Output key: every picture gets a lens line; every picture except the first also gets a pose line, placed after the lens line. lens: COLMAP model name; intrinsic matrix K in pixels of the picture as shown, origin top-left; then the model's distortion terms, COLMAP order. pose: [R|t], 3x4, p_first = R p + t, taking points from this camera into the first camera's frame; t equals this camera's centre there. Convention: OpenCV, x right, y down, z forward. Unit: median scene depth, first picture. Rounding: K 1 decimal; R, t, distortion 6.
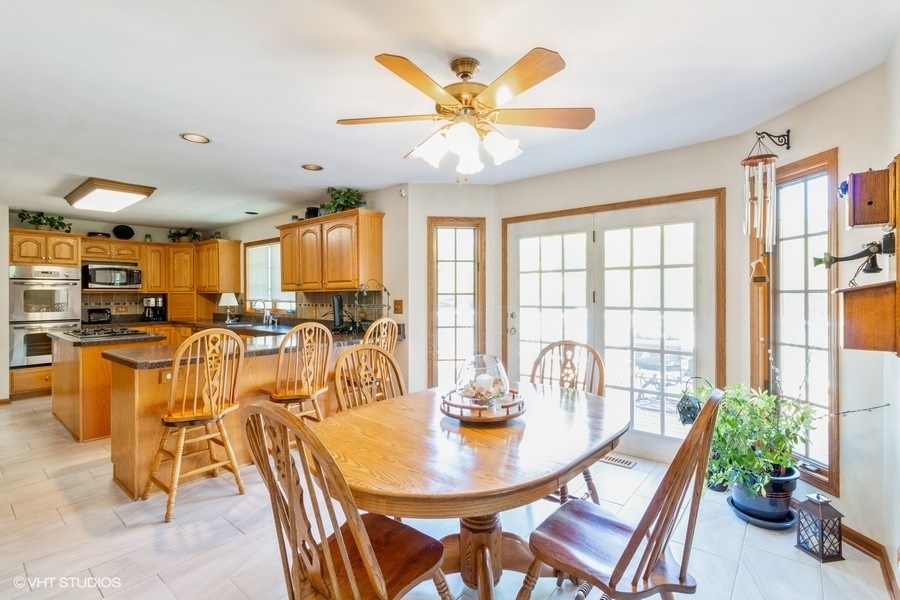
lens RADIAL K [[412.8, 0, 450.0], [0, 412.8, 300.0], [0, 0, 1]] dist [0.001928, 0.001062]
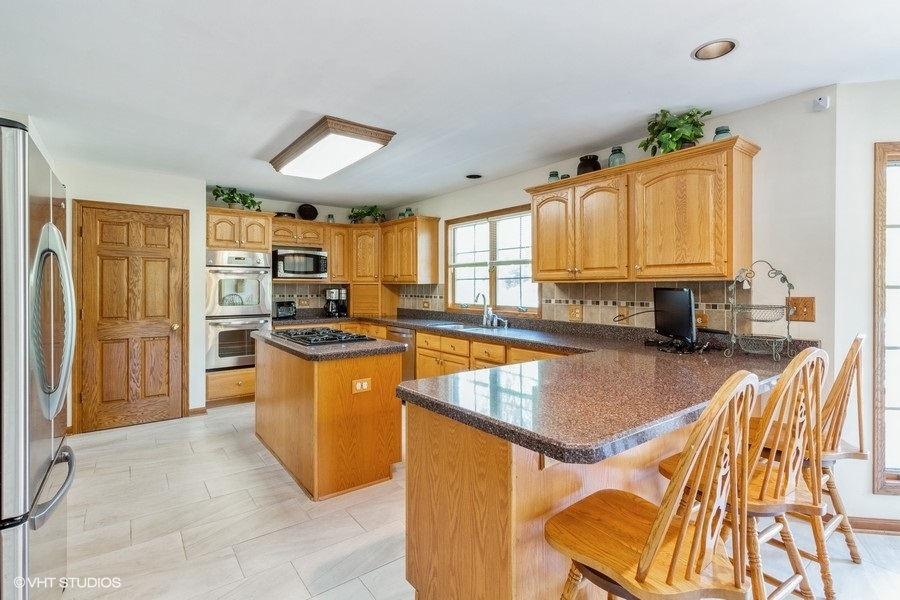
lens RADIAL K [[426.2, 0, 448.8], [0, 426.2, 294.1], [0, 0, 1]] dist [0.000783, 0.000580]
pose [[0.972661, 0.009722, -0.232025, -0.328097], [-0.008641, 0.999947, 0.005675, -0.002449], [0.232068, -0.003515, 0.972693, 0.231242]]
